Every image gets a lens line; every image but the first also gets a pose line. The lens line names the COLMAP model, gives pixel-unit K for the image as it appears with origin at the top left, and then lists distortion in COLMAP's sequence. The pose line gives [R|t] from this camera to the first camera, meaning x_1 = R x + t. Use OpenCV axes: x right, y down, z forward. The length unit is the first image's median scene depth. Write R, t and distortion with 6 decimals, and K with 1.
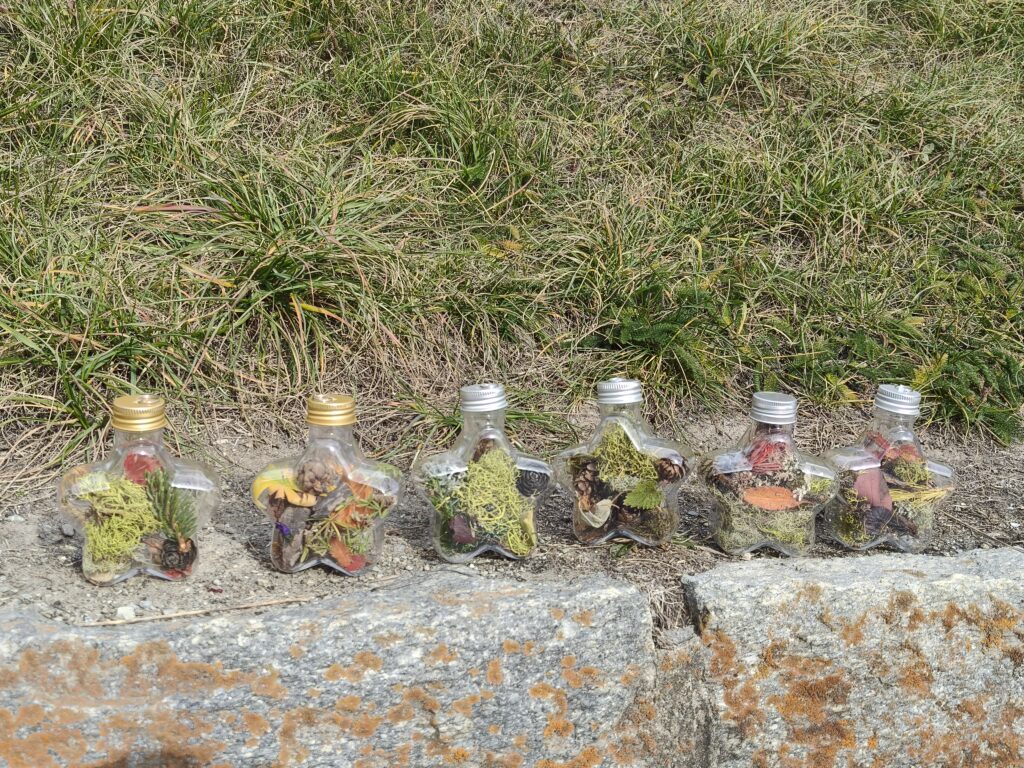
lens RADIAL K [[1193.8, 0, 510.3], [0, 1193.8, 402.1], [0, 0, 1]] dist [0.100810, -0.363276]
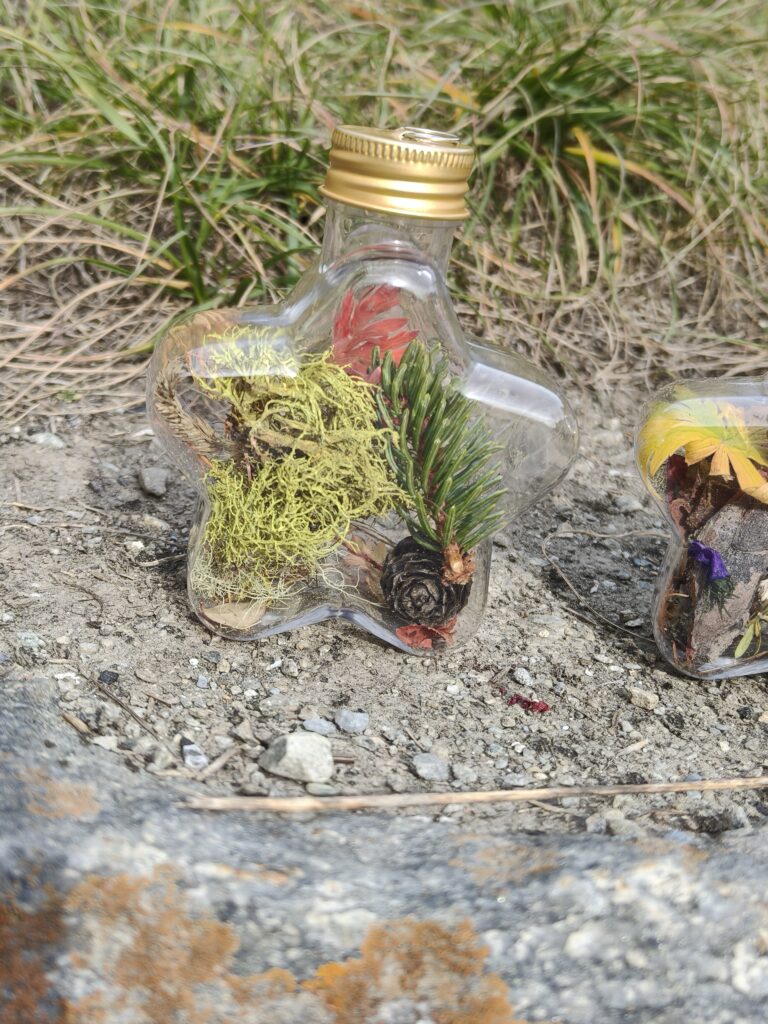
lens RADIAL K [[1222.0, 0, 384.0], [0, 1222.0, 512.0], [0, 0, 1]] dist [0.022101, -0.364027]
pose [[0.977283, 0.153491, -0.146149, -0.129361], [-0.142526, 0.986321, 0.082809, 0.040537], [0.156860, -0.060098, 0.985791, 0.338400]]
